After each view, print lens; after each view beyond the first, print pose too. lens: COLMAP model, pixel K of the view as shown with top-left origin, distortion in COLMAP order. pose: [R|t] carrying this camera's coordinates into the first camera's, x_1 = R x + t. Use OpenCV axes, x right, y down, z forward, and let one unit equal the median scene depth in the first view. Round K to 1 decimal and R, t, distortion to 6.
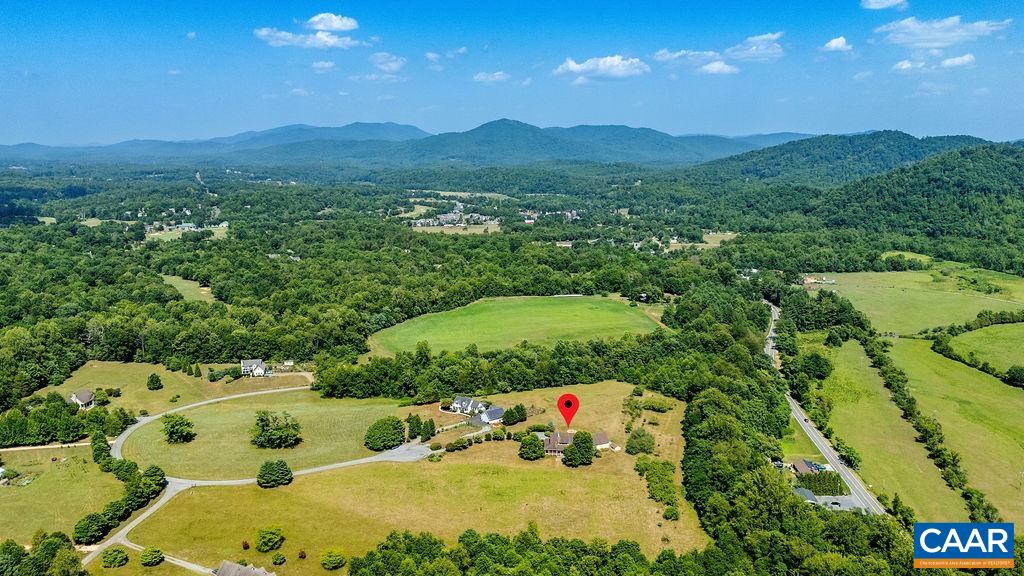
lens RADIAL K [[755.4, 0, 512.0], [0, 755.4, 288.0], [0, 0, 1]] dist [0.077642, -0.092922]
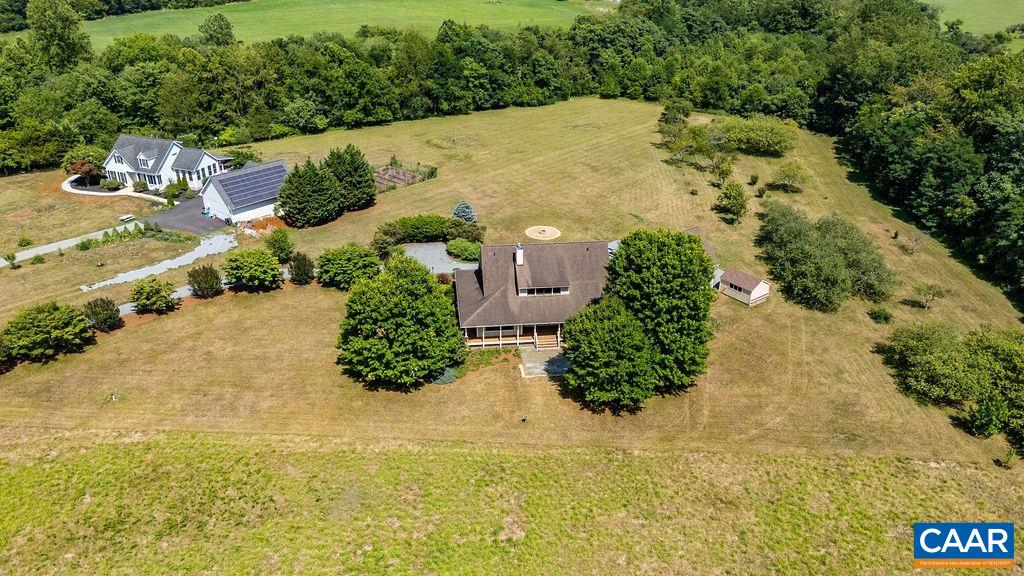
lens RADIAL K [[755.4, 0, 512.0], [0, 755.4, 288.0], [0, 0, 1]] dist [0.077642, -0.092922]
pose [[0.982432, -0.079282, 0.168941, 0.019021], [0.031167, 0.962262, 0.270333, 0.128517], [-0.183998, -0.260318, 0.947829, 0.705680]]
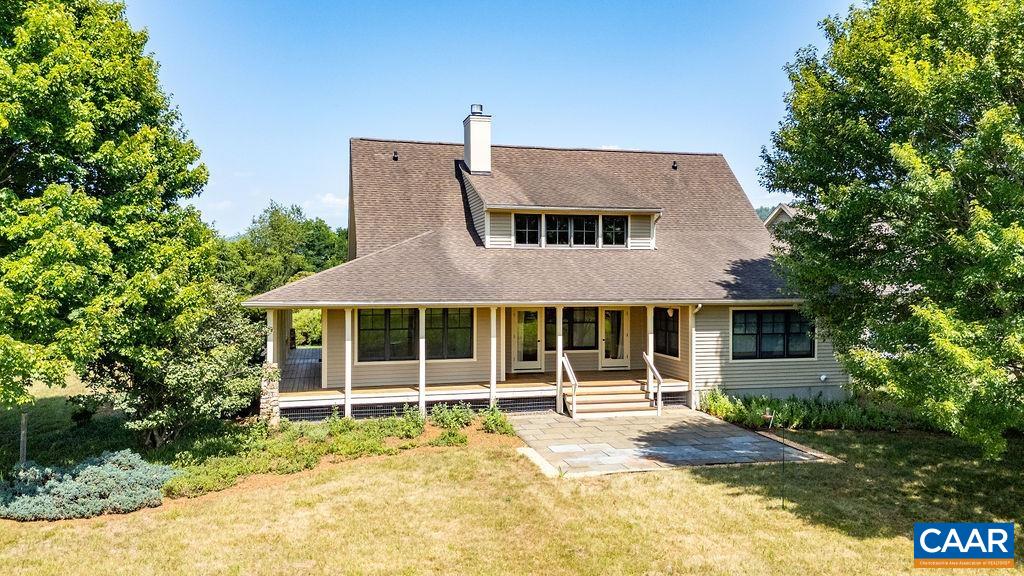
lens RADIAL K [[755.4, 0, 512.0], [0, 755.4, 288.0], [0, 0, 1]] dist [0.077642, -0.092922]
pose [[0.949874, -0.009724, 0.312480, 0.038306], [0.073194, 0.978654, -0.192038, 0.195917], [-0.303943, 0.205284, 0.930310, 0.838031]]
